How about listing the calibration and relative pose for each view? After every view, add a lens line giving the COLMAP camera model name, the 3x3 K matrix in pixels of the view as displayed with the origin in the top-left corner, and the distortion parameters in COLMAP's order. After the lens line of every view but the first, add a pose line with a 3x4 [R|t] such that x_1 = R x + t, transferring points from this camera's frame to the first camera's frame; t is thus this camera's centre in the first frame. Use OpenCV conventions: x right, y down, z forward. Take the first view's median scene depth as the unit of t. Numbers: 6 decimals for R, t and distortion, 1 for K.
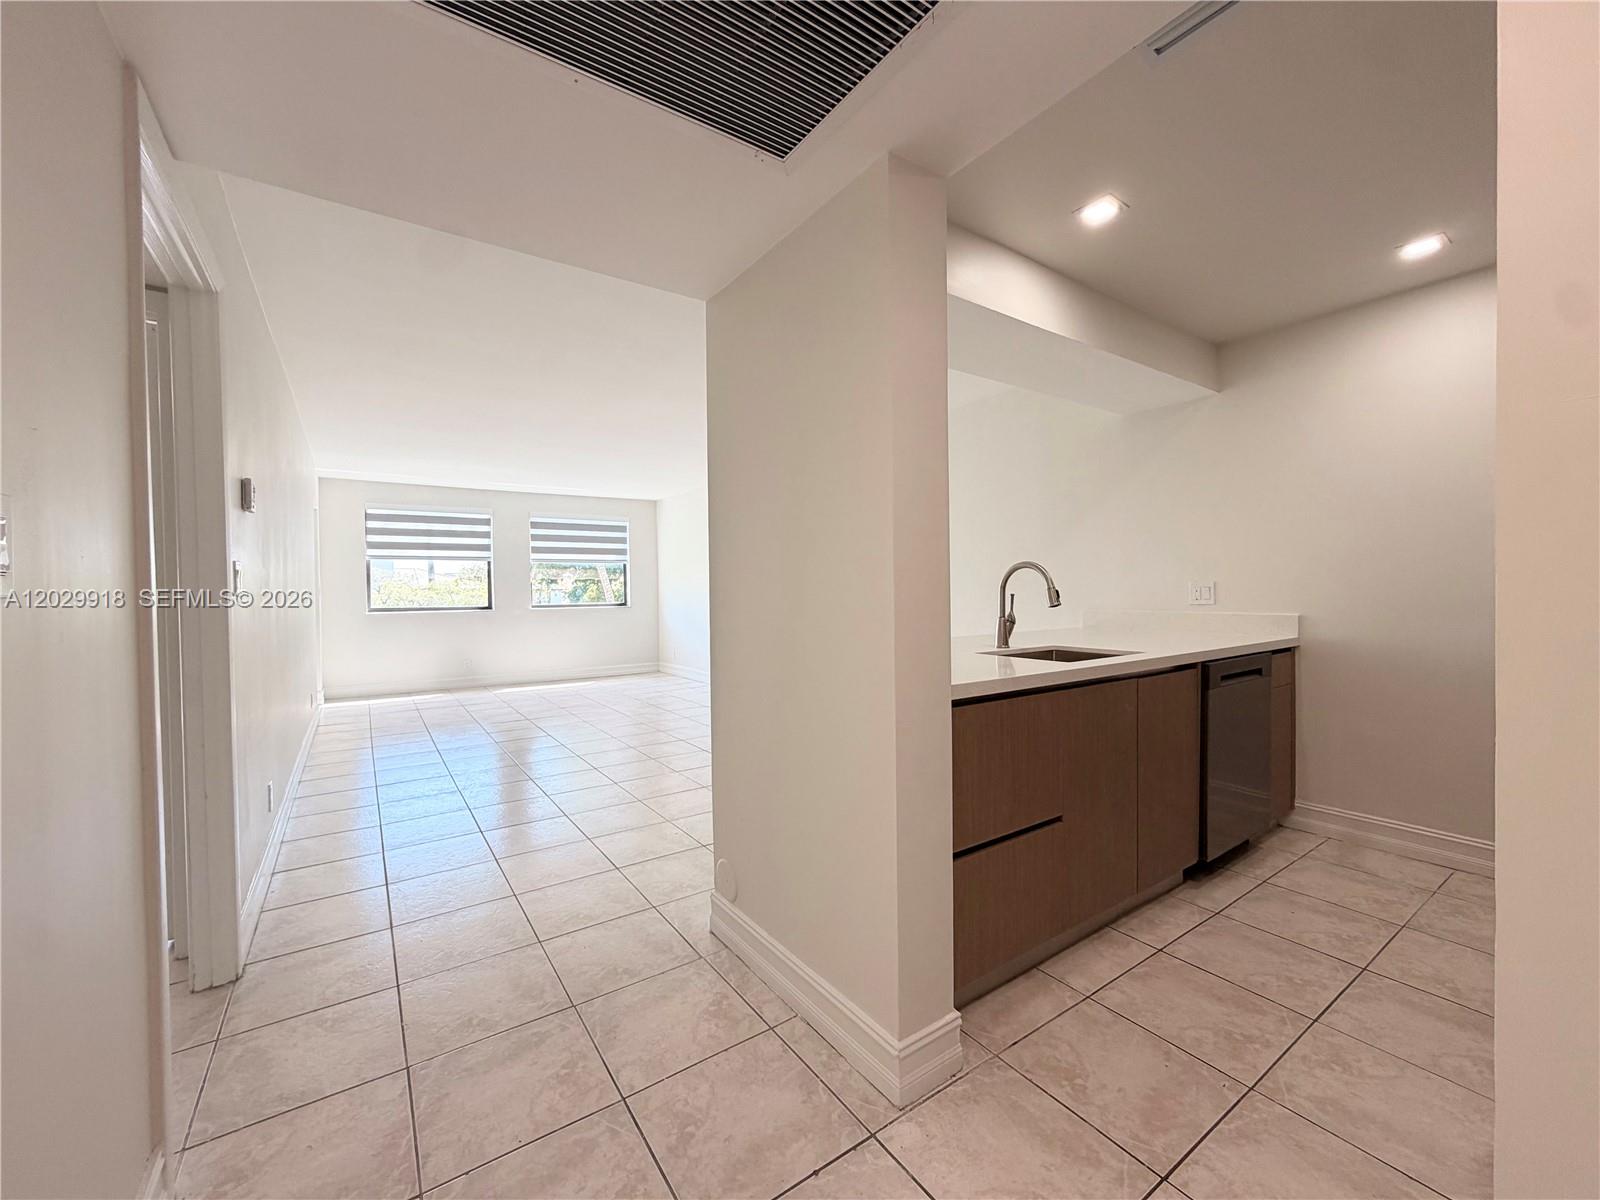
lens RADIAL K [[636.7, 0, 796.9], [0, 636.7, 600.0], [0, 0, 1]] dist [0.000213, 0.000065]
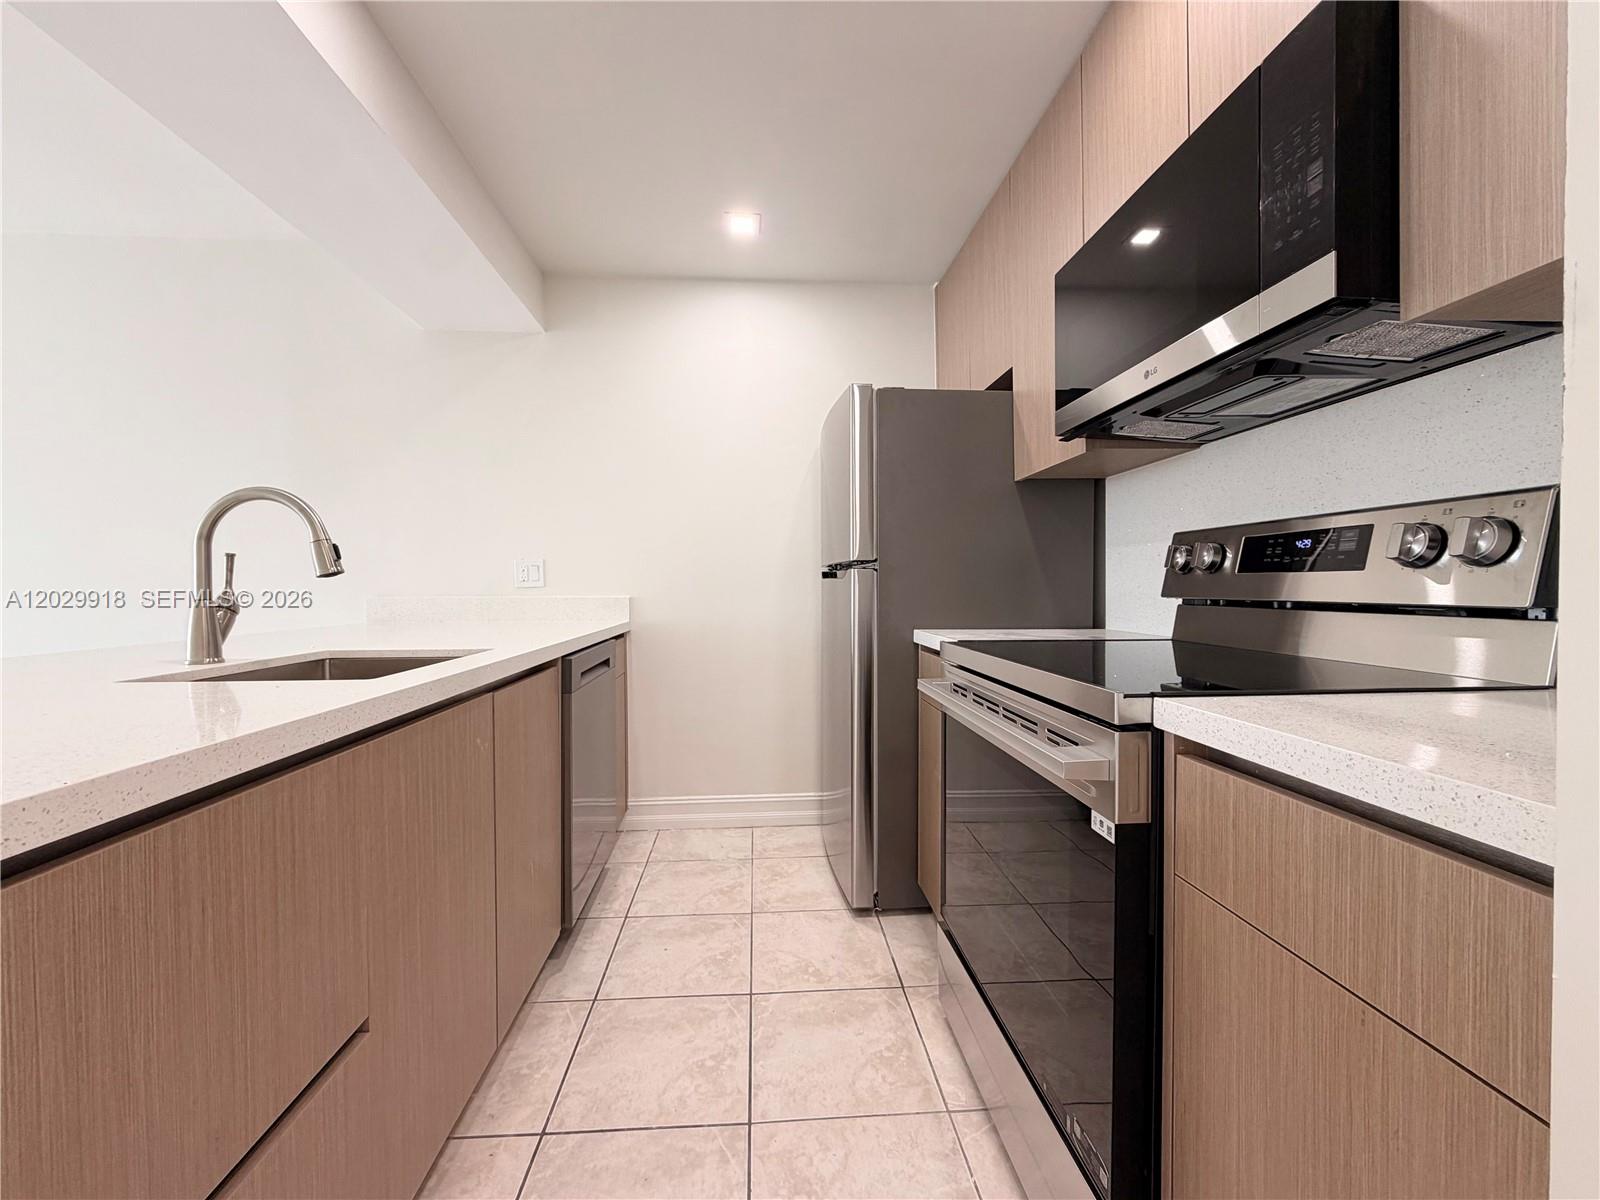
lens RADIAL K [[636.3, 0, 796.1], [0, 636.3, 602.0], [0, 0, 1]] dist [-0.001531, 0.000150]
pose [[0.506608, -0.011765, 0.862096, 0.145227], [0.011557, 0.999910, 0.006854, 0.032850], [-0.862099, 0.006491, 0.506699, 0.398513]]
